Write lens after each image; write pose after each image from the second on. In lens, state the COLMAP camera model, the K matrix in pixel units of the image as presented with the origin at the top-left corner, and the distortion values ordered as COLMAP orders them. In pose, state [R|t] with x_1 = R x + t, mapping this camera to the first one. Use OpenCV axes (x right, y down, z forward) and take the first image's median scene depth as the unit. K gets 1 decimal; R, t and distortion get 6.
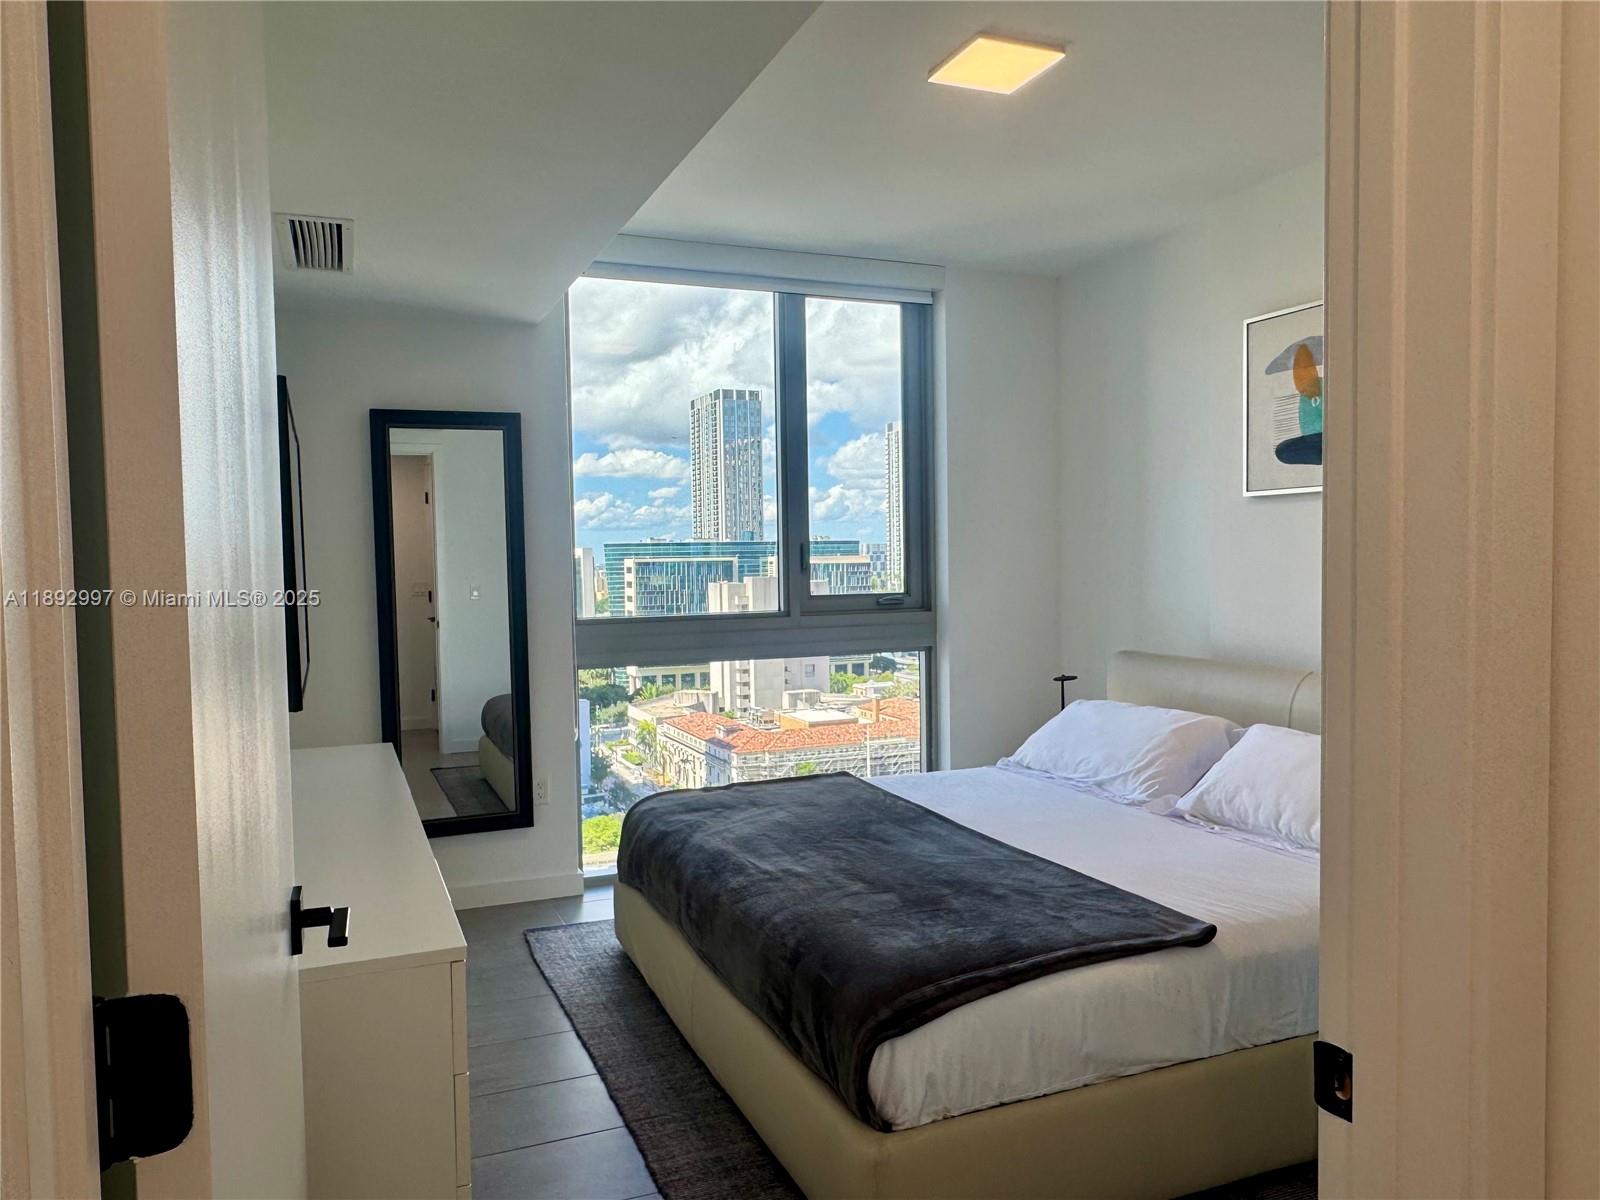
lens RADIAL K [[1123.1, 0, 800.0], [0, 1123.1, 600.0], [0, 0, 1]] dist [0.006842, 0.000618]
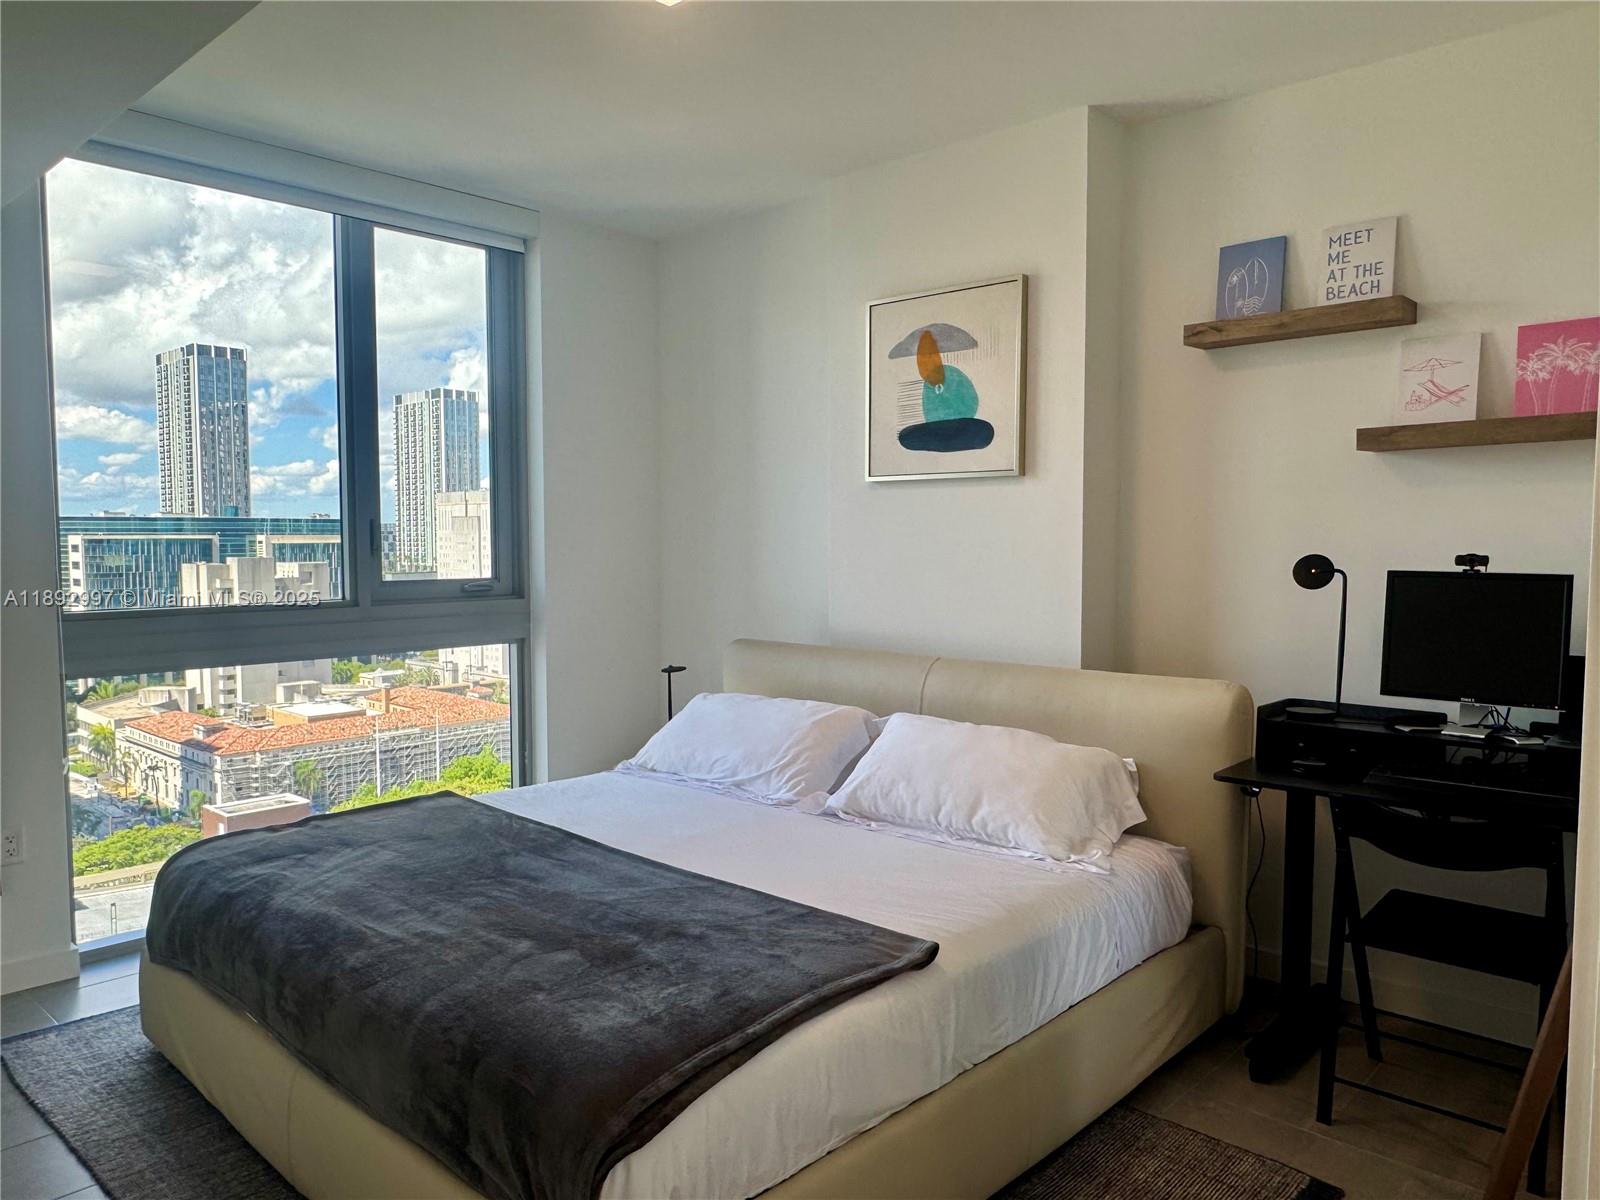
lens RADIAL K [[1122.6, 0, 800.0], [0, 1122.6, 600.0], [0, 0, 1]] dist [-0.005344, 0.004304]
pose [[0.911797, -0.007445, 0.410574, -0.077787], [0.001162, 0.999878, 0.015549, -0.003946], [-0.410640, -0.013700, 0.911695, 0.153488]]
